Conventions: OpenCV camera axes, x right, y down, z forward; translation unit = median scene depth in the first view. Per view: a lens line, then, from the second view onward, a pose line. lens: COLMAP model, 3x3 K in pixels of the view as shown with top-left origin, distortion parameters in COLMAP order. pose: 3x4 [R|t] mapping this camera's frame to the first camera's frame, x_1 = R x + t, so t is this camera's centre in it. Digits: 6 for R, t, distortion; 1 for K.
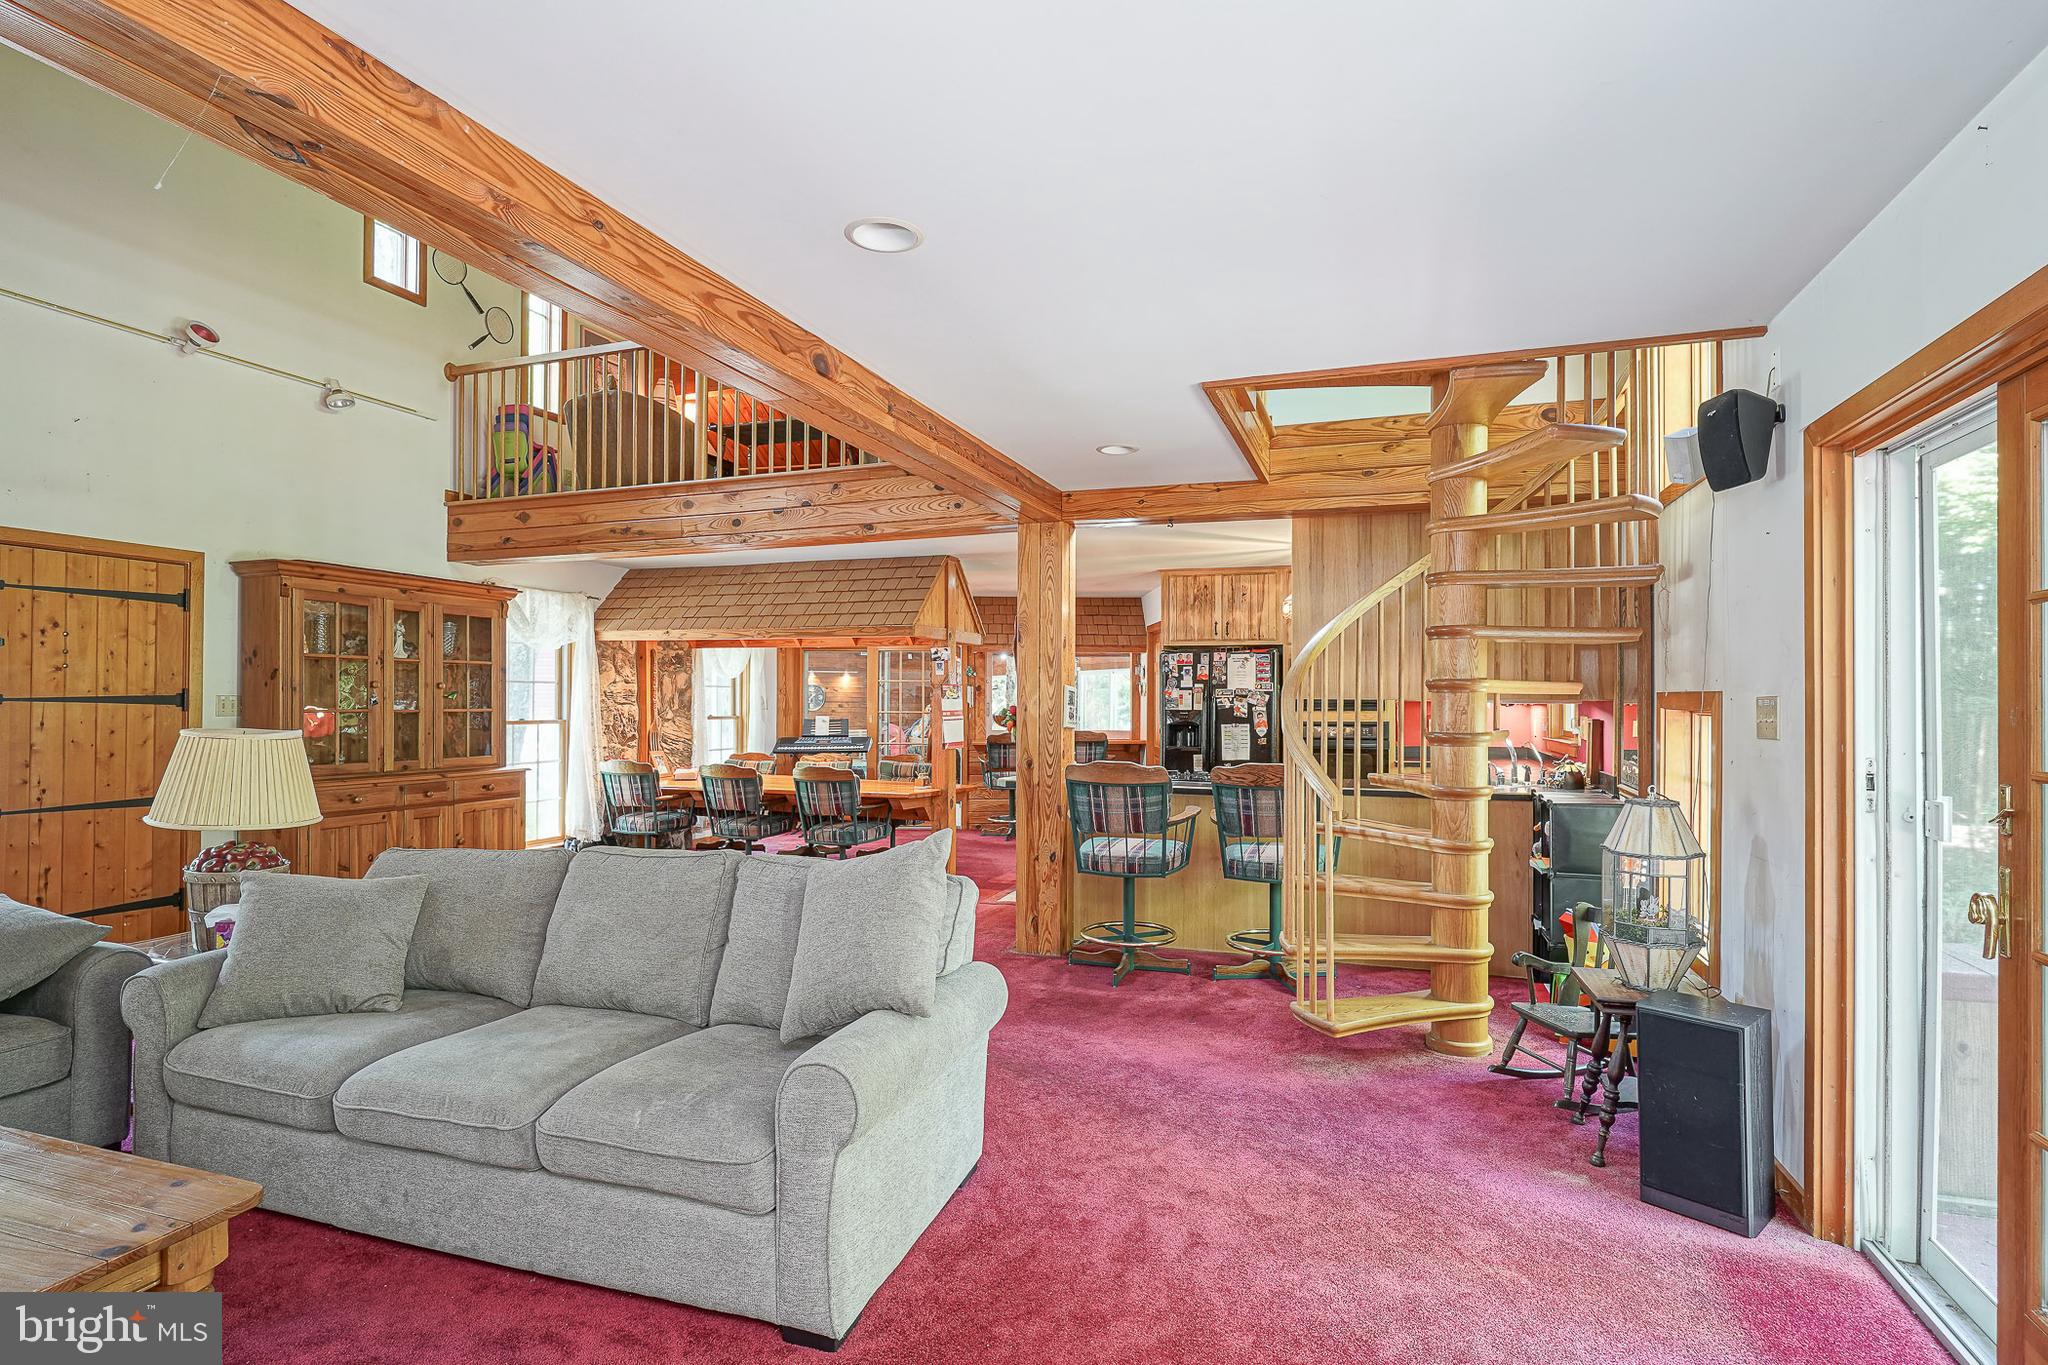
lens RADIAL K [[1009.6, 0, 1014.5], [0, 1009.6, 709.2], [0, 0, 1]] dist [-0.013616, 0.008876]
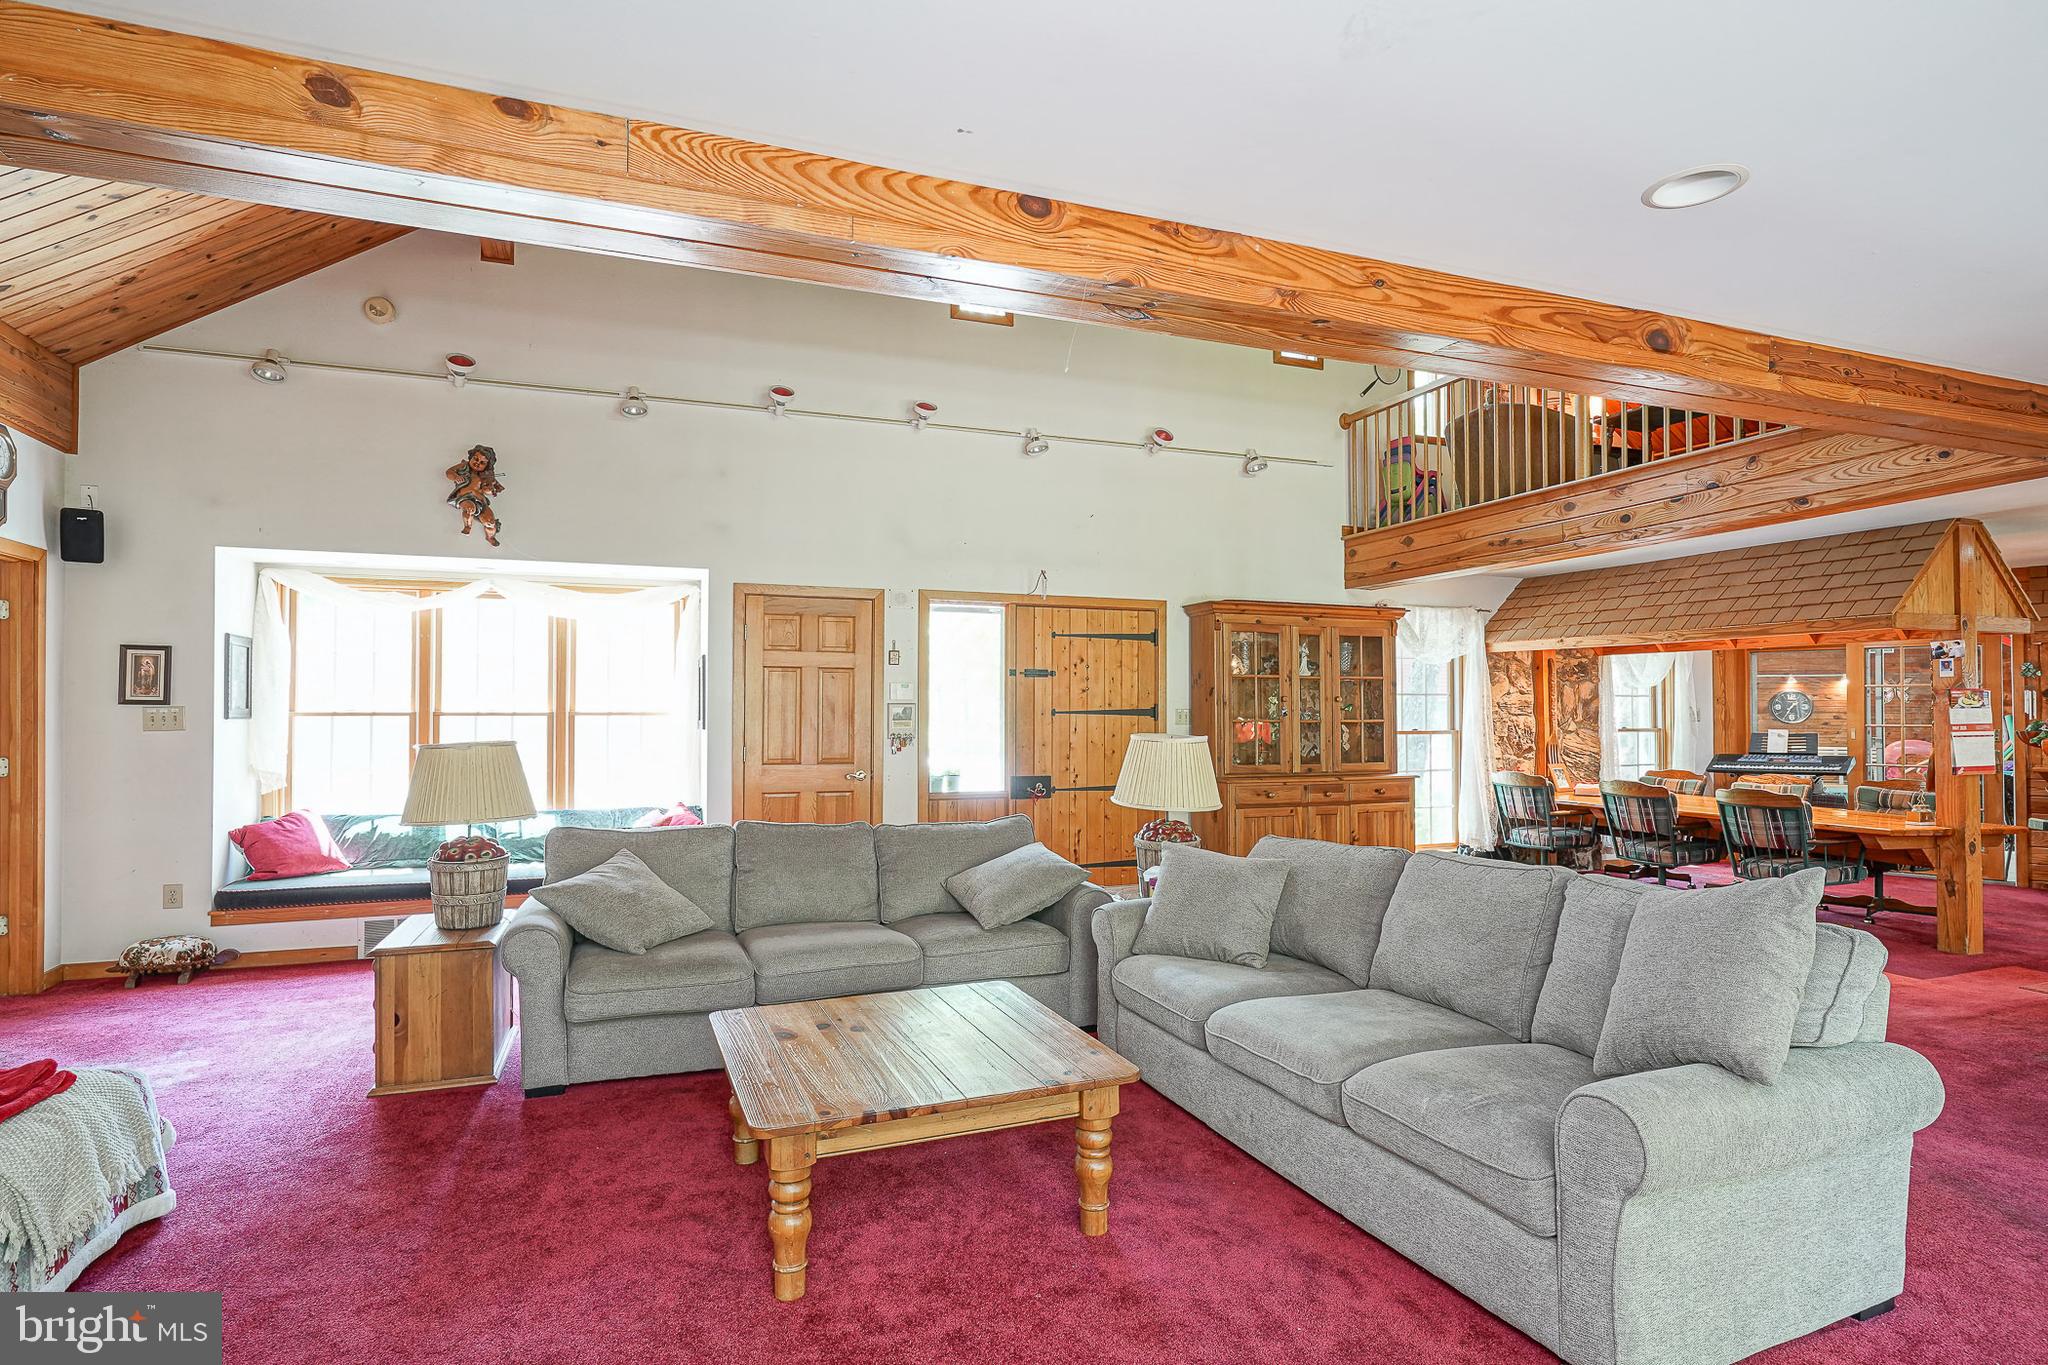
lens RADIAL K [[1110.1, 0, 1147.5], [0, 1110.1, 720.1], [0, 0, 1]] dist [-0.004993, 0.000524]
pose [[0.687173, 0.003276, -0.726486, 0.207428], [-0.003302, 0.999994, 0.001386, -0.001013], [0.726486, 0.001446, 0.687179, -0.016680]]
